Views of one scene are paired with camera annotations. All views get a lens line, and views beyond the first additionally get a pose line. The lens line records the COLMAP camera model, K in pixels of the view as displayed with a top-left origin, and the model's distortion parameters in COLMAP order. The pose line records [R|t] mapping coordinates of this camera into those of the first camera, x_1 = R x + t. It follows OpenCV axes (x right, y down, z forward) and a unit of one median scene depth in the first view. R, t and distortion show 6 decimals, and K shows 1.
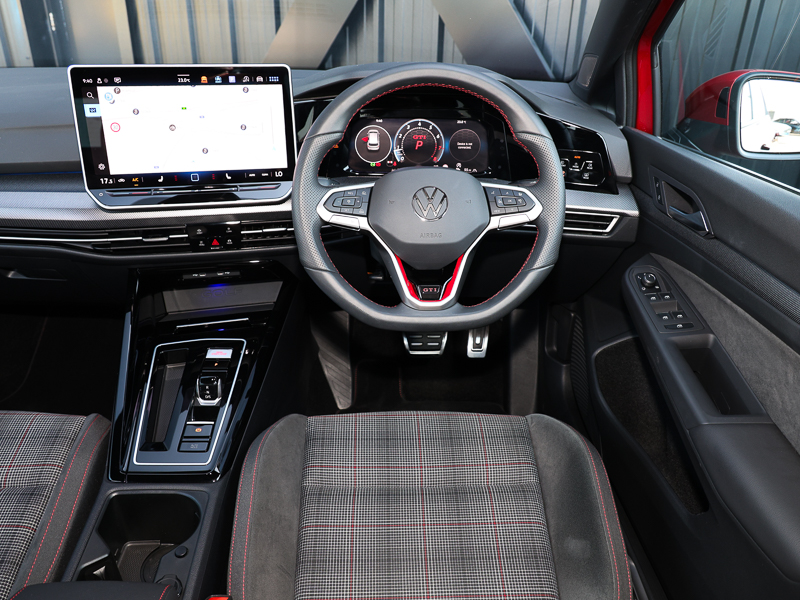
lens RADIAL K [[628.9, 0, 391.4], [0, 628.9, 290.6], [0, 0, 1]] dist [0.004875, -0.003494]
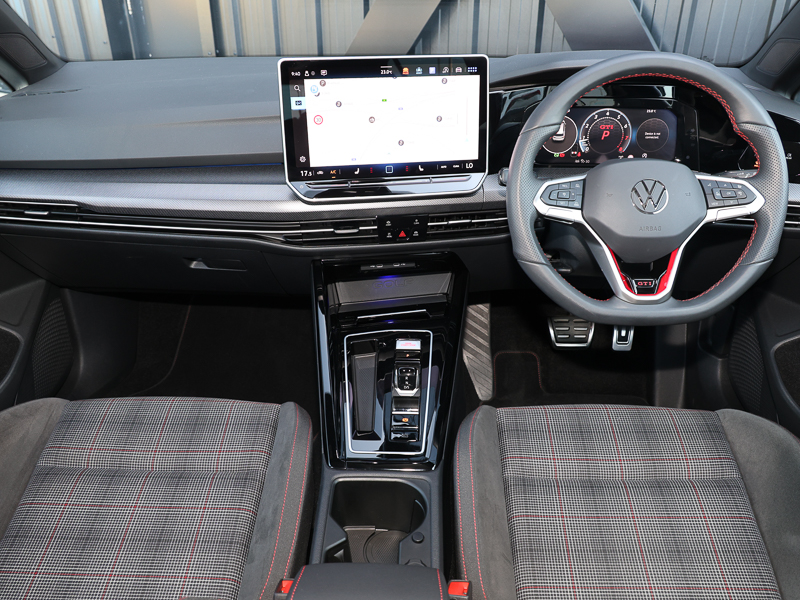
lens RADIAL K [[644.6, 0, 400.0], [0, 644.6, 300.0], [0, 0, 1]] dist [0.008093, -0.004075]
pose [[0.998862, 0.007647, -0.047073, -0.251784], [-0.006069, 0.999418, 0.033574, -0.006489], [0.047302, -0.033250, 0.998327, -0.033554]]
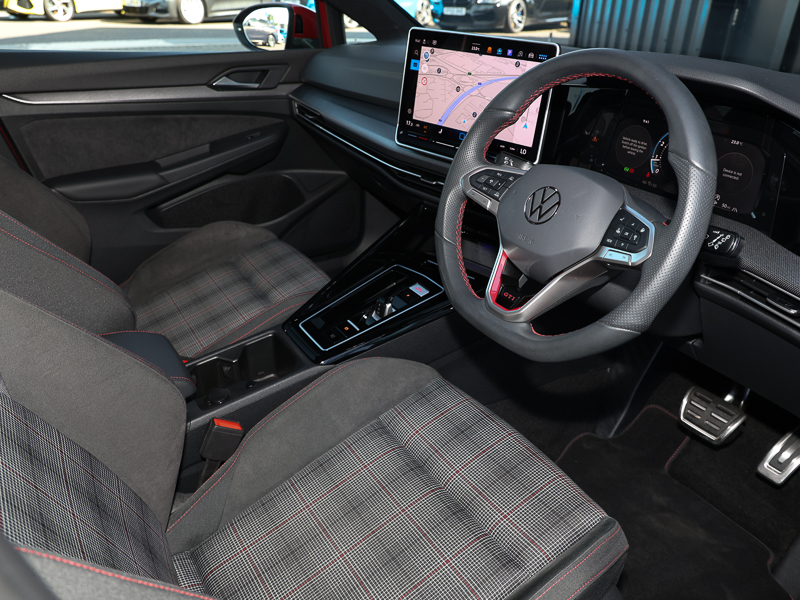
lens RADIAL K [[628.9, 0, 391.4], [0, 628.9, 290.6], [0, 0, 1]] dist [0.004875, -0.003494]
pose [[0.522024, 0.388449, -0.759340, 0.591916], [-0.377171, 0.903629, 0.202968, -0.114577], [0.765005, 0.180447, 0.618228, 0.269488]]
